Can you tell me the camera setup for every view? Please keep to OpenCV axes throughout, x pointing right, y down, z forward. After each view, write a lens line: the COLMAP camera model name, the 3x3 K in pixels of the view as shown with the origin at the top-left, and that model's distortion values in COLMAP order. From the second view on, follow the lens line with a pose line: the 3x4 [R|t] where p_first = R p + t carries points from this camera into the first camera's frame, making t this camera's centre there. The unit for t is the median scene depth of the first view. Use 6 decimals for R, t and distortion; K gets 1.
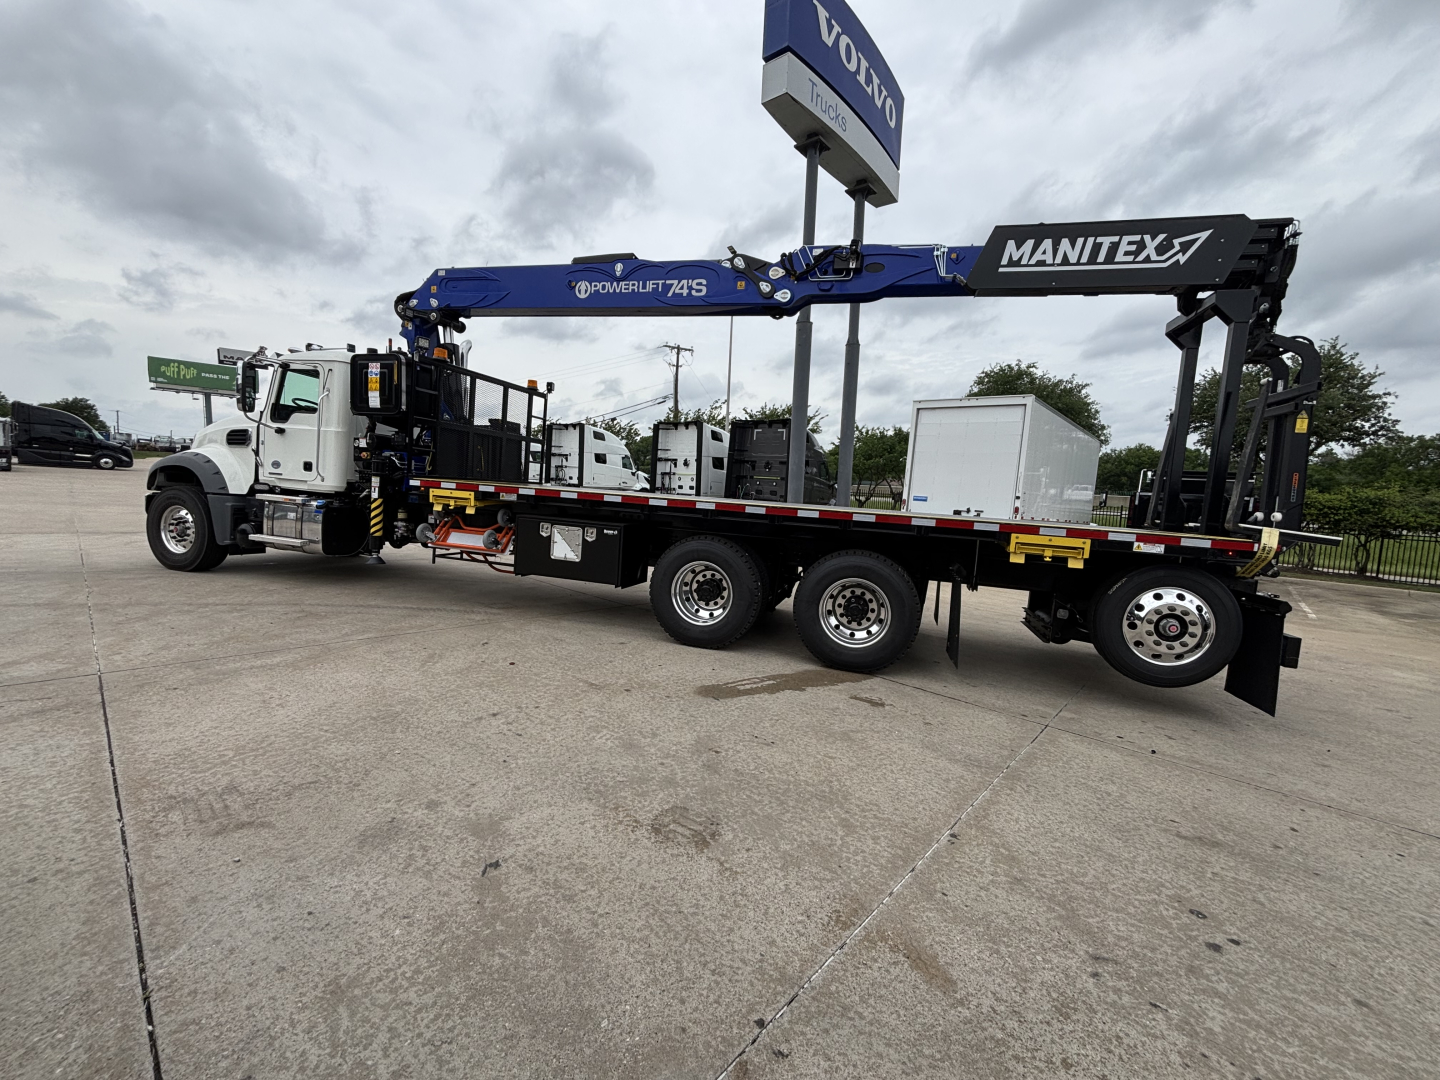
lens RADIAL K [[582.1, 0, 717.5], [0, 582.1, 538.4], [0, 0, 1]] dist [-0.003246, 0.001148]
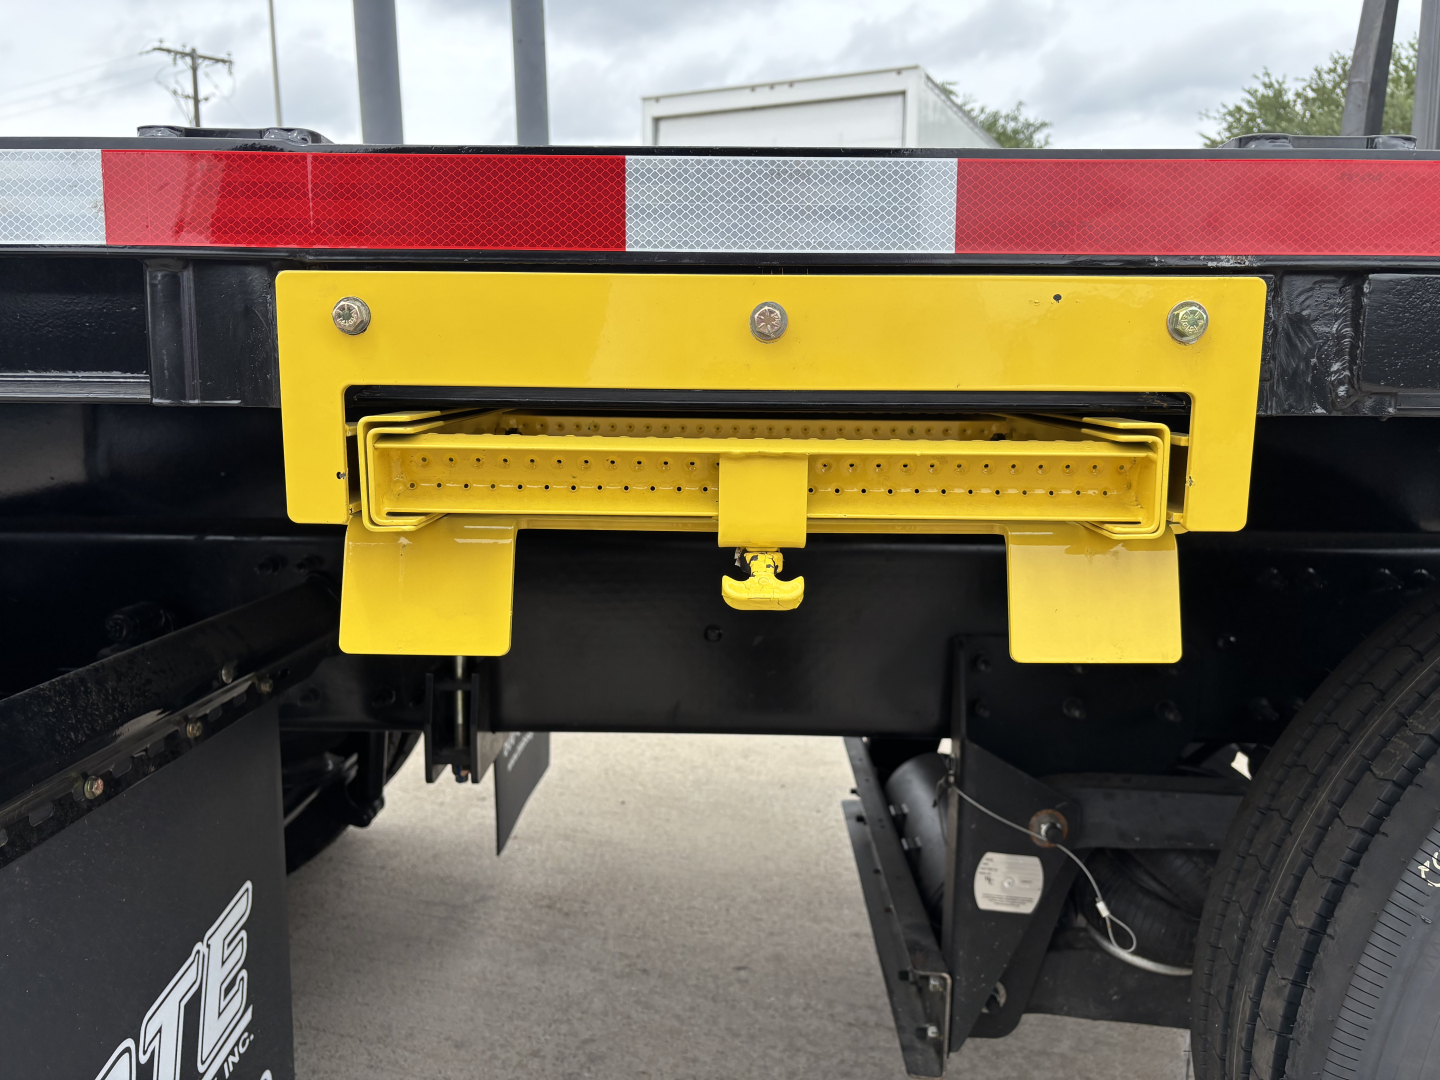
lens RADIAL K [[1091.6, 0, 722.1], [0, 1091.6, 542.9], [0, 0, 1]] dist [0.043483, -0.033269]
pose [[0.960566, -0.095991, 0.260958, 0.452337], [0.080025, 0.994250, 0.071158, 0.016870], [-0.266288, -0.047469, 0.962724, 0.743242]]
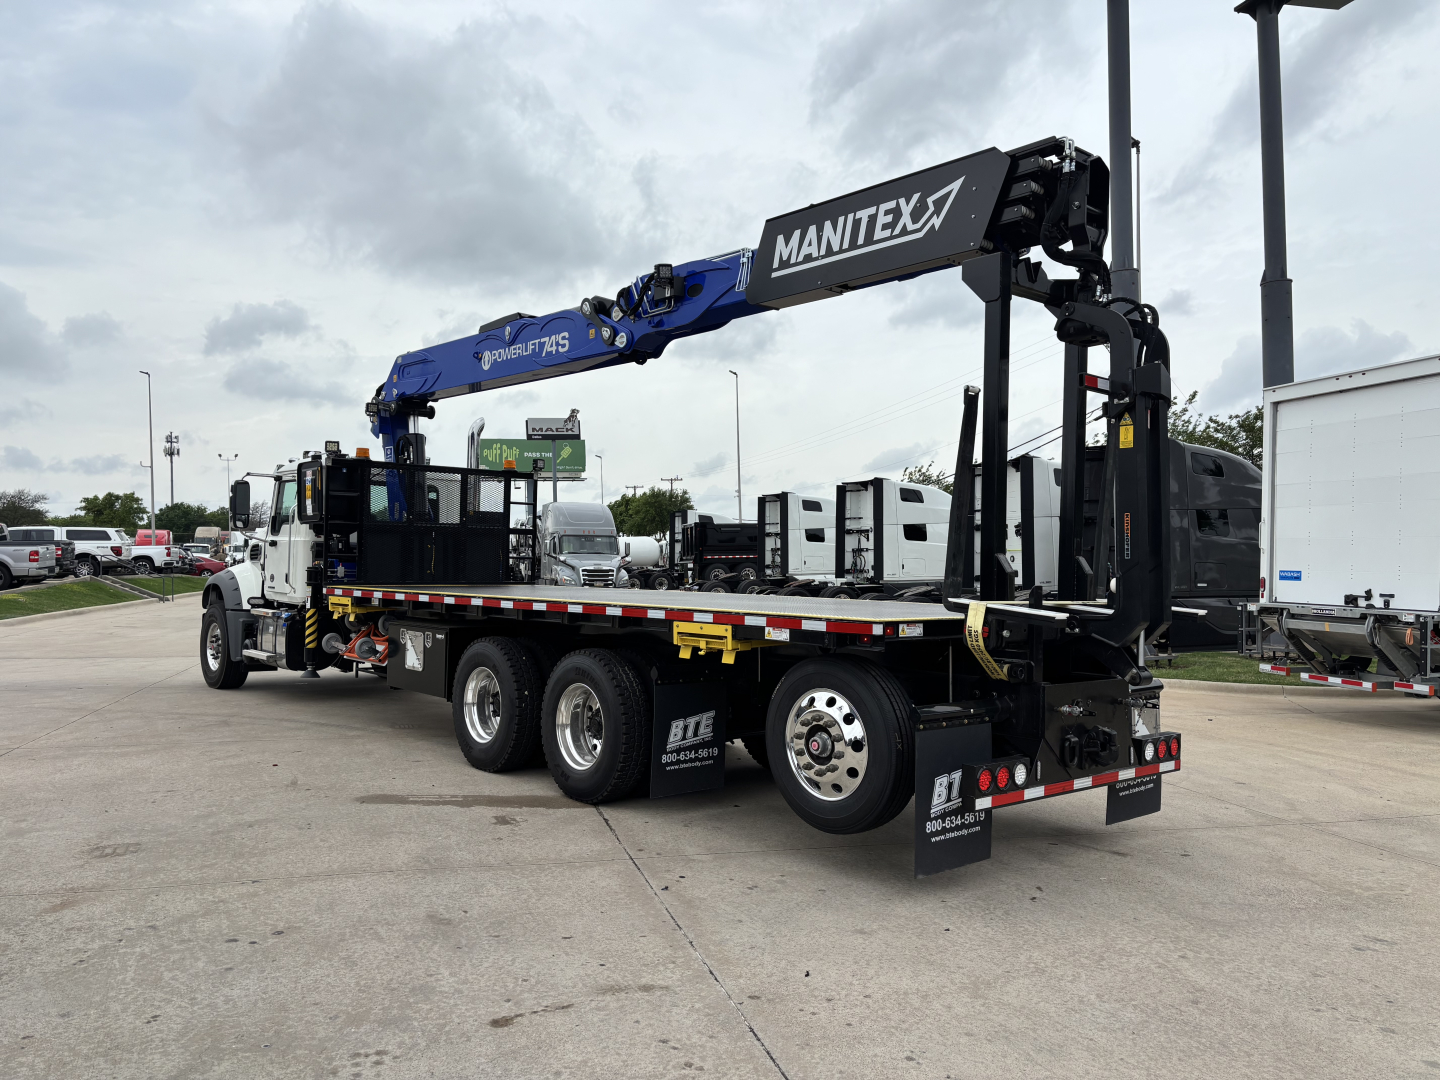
lens RADIAL K [[1091.6, 0, 728.8], [0, 1091.6, 546.0], [0, 0, 1]] dist [0.043483, -0.033269]
pose [[0.840360, -0.066226, -0.537968, 1.197644], [0.000401, 0.992583, -0.121565, 0.061316], [0.542029, 0.101942, 0.834154, -0.183894]]
